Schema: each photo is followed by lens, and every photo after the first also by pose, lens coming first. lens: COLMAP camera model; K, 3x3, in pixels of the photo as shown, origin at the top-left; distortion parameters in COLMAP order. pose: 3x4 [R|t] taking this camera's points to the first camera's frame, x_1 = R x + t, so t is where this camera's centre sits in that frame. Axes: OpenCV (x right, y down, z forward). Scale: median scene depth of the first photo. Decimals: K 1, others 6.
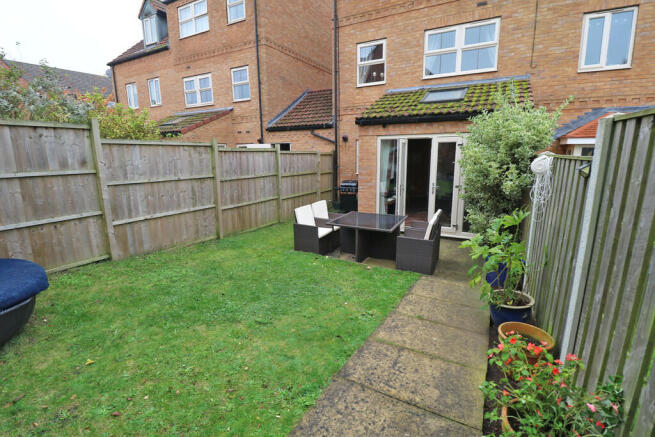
lens RADIAL K [[301.1, 0, 324.7], [0, 301.1, 214.6], [0, 0, 1]] dist [0.002415, -0.014544]
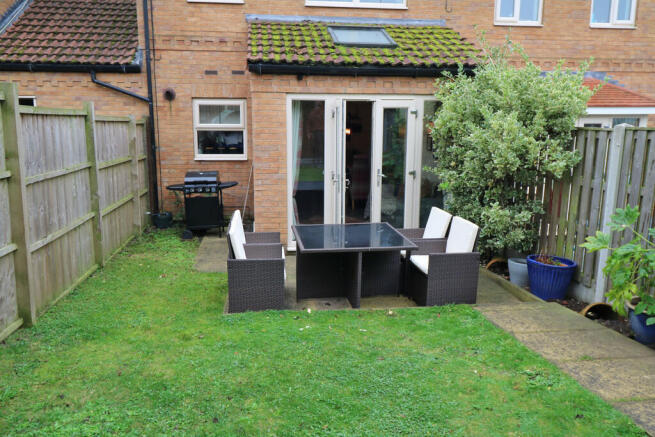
lens RADIAL K [[509.4, 0, 327.5], [0, 509.4, 218.5], [0, 0, 1]] dist [0.008533, 0.003780]
pose [[0.804500, -0.098570, 0.585717, -0.394050], [0.107398, 0.994020, 0.019770, -0.033087], [-0.584163, 0.047000, 0.810275, 0.175498]]
